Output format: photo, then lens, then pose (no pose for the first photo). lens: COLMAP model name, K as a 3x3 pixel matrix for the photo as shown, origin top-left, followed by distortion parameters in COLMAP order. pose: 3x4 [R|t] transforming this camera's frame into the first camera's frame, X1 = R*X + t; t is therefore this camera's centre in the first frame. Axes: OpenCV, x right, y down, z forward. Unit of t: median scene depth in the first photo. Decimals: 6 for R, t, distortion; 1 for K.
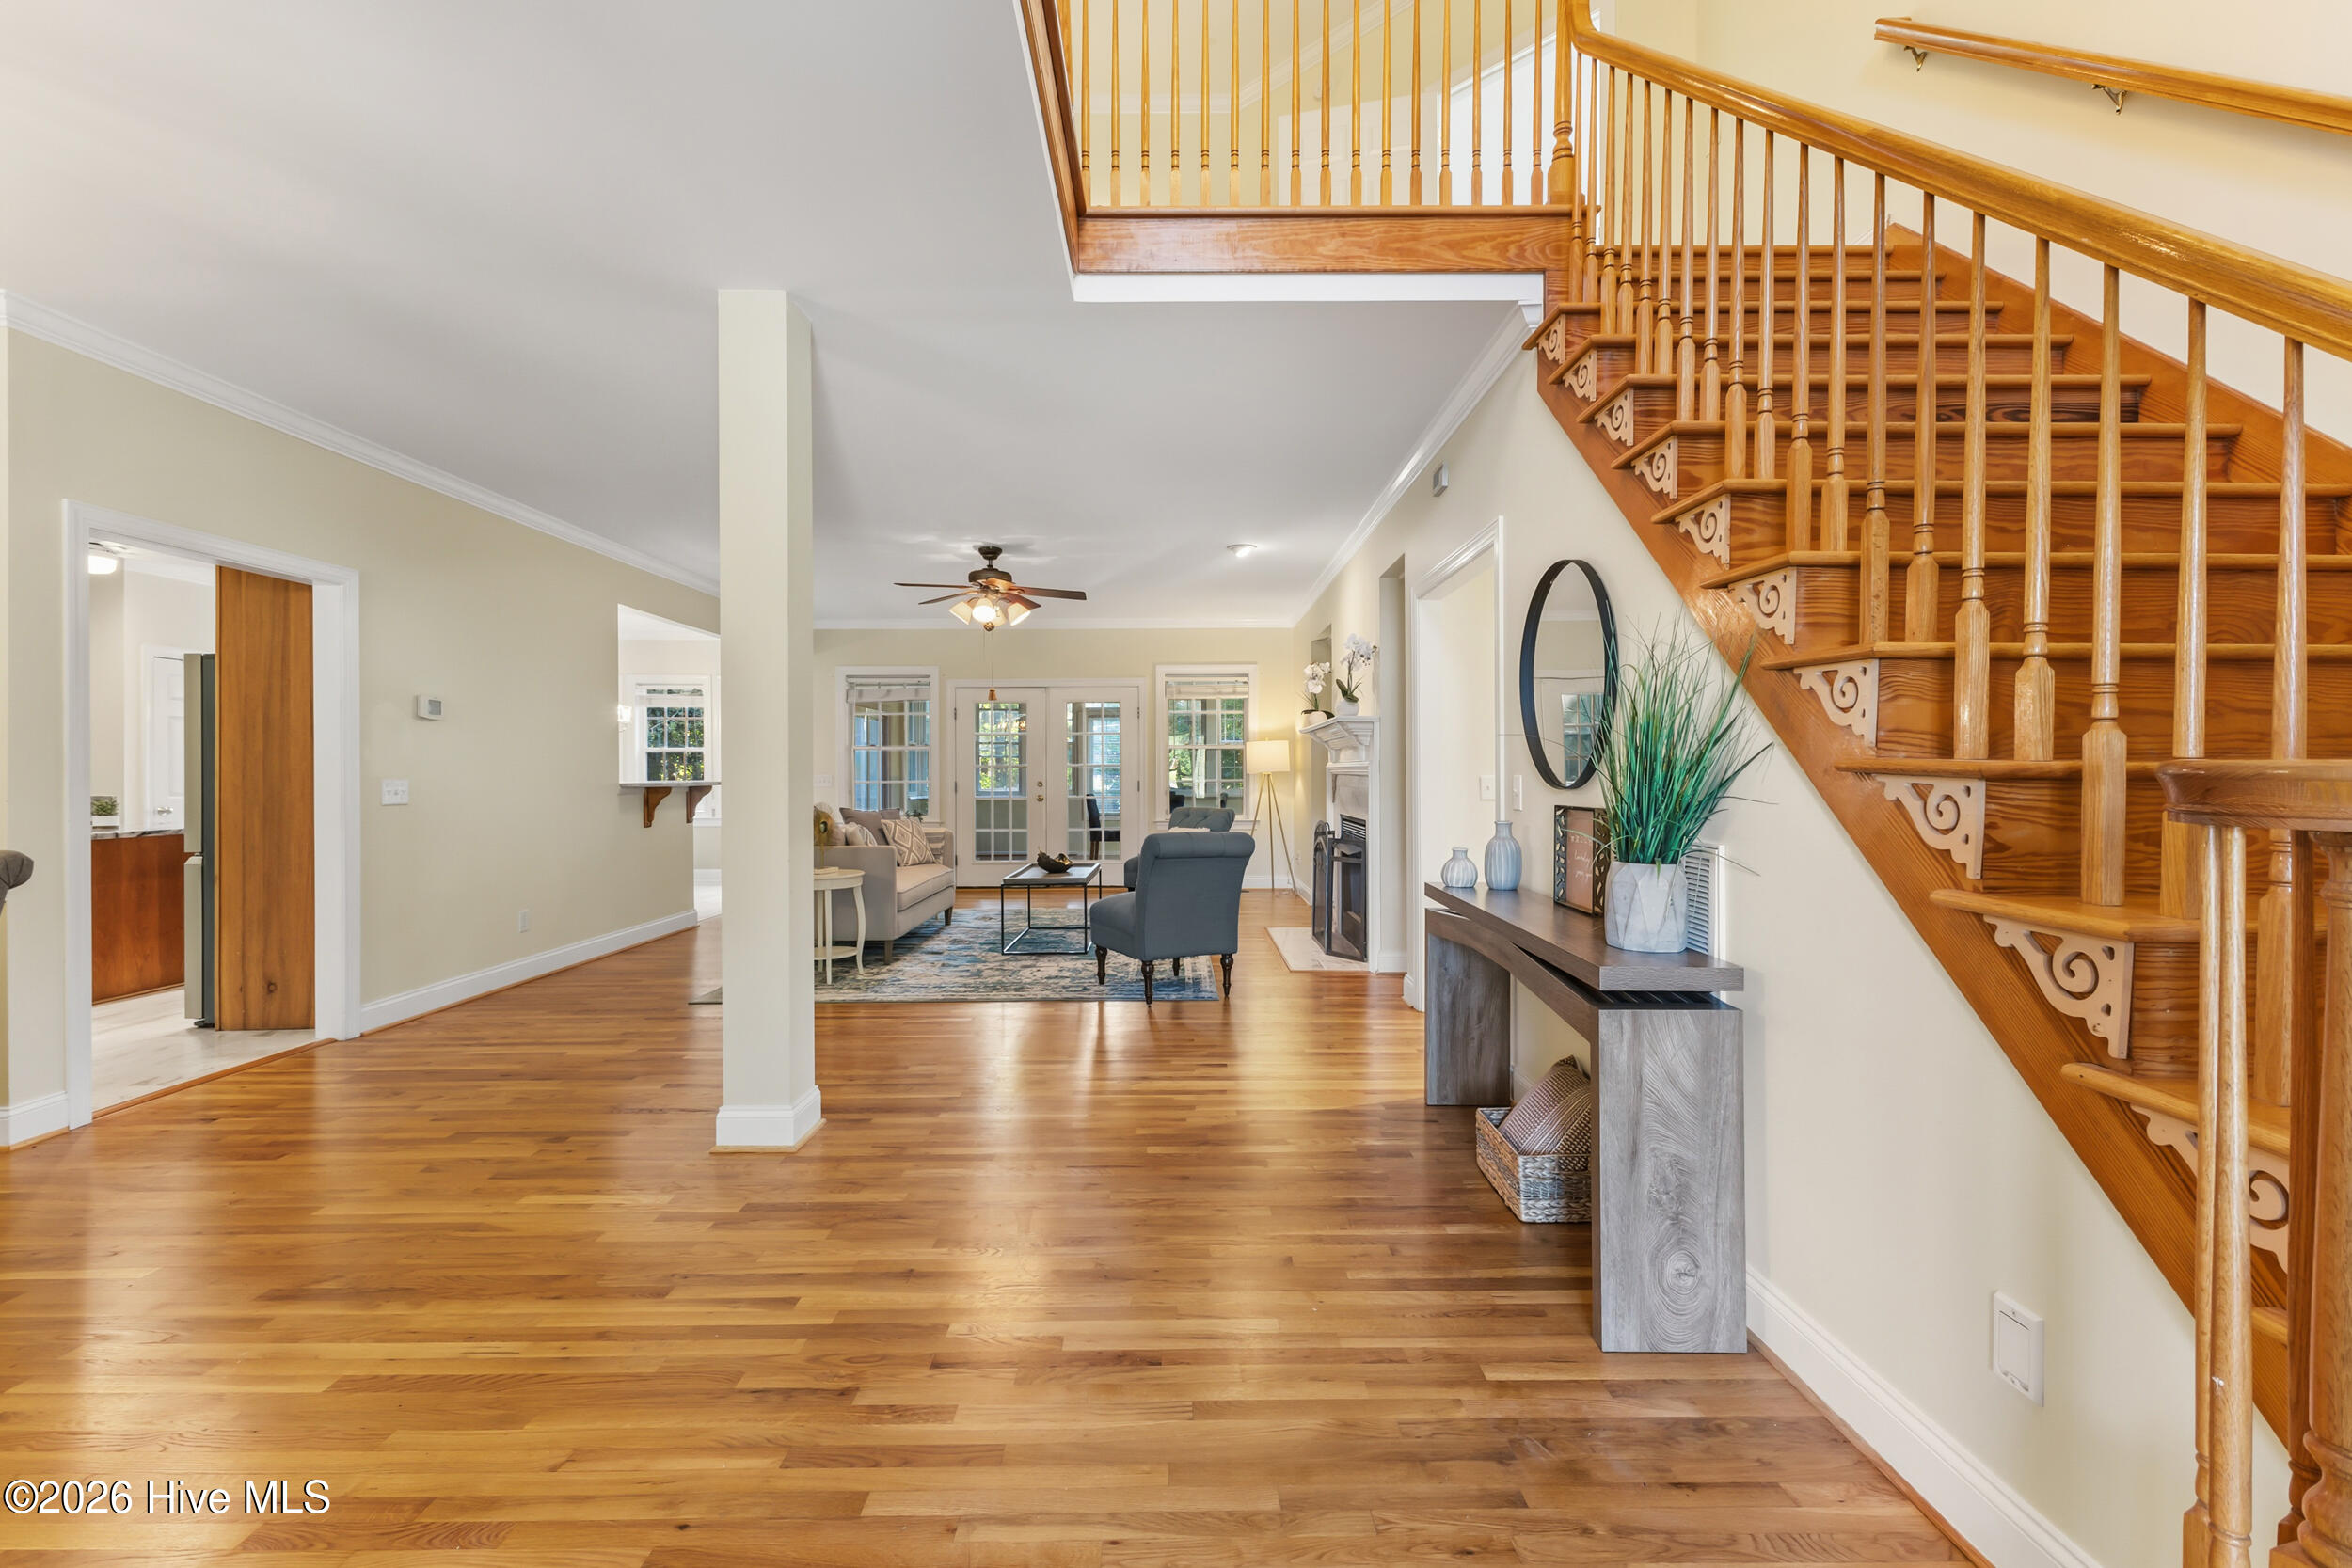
lens RADIAL K [[1041.2, 0, 1176.0], [0, 1041.2, 784.0], [0, 0, 1]] dist [0.009908, -0.000020]
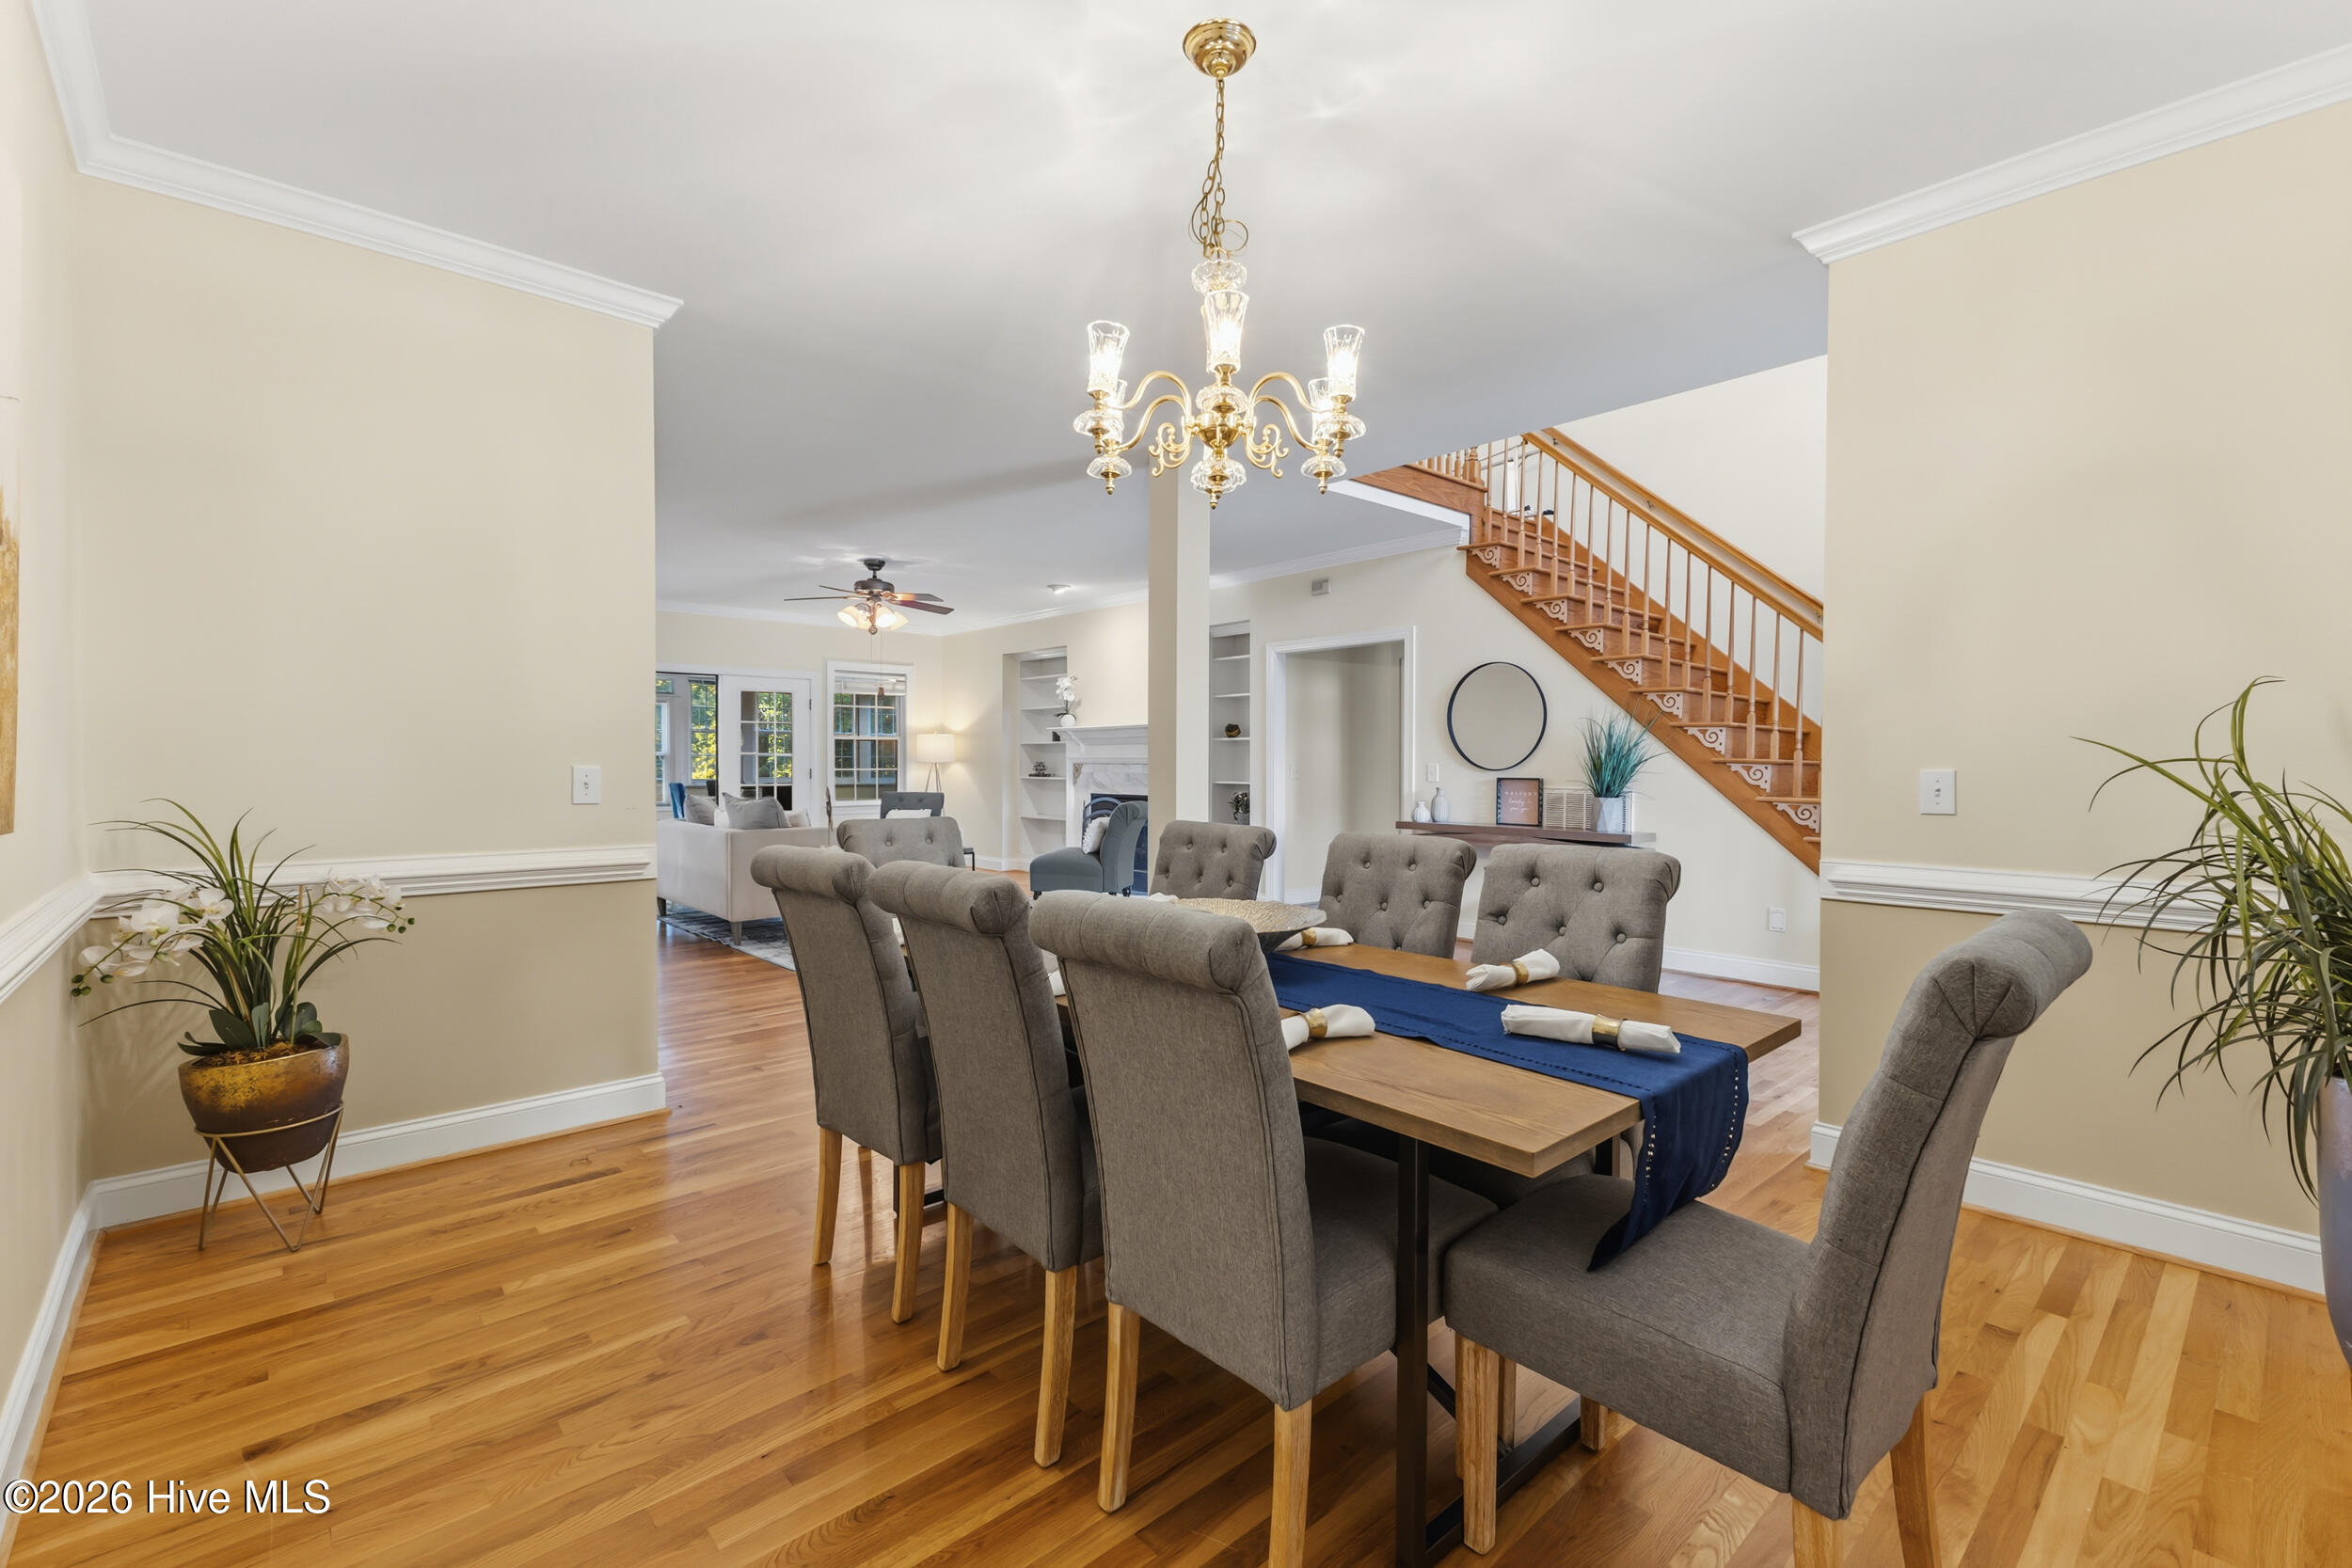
lens RADIAL K [[1019.1, 0, 1185.2], [0, 1019.1, 774.3], [0, 0, 1]] dist [0.005353, -0.001060]
pose [[0.740453, -0.002795, 0.672102, -0.676887], [0.002978, 0.999995, 0.000877, 0.005489], [-0.672101, 0.001352, 0.740458, -0.046697]]
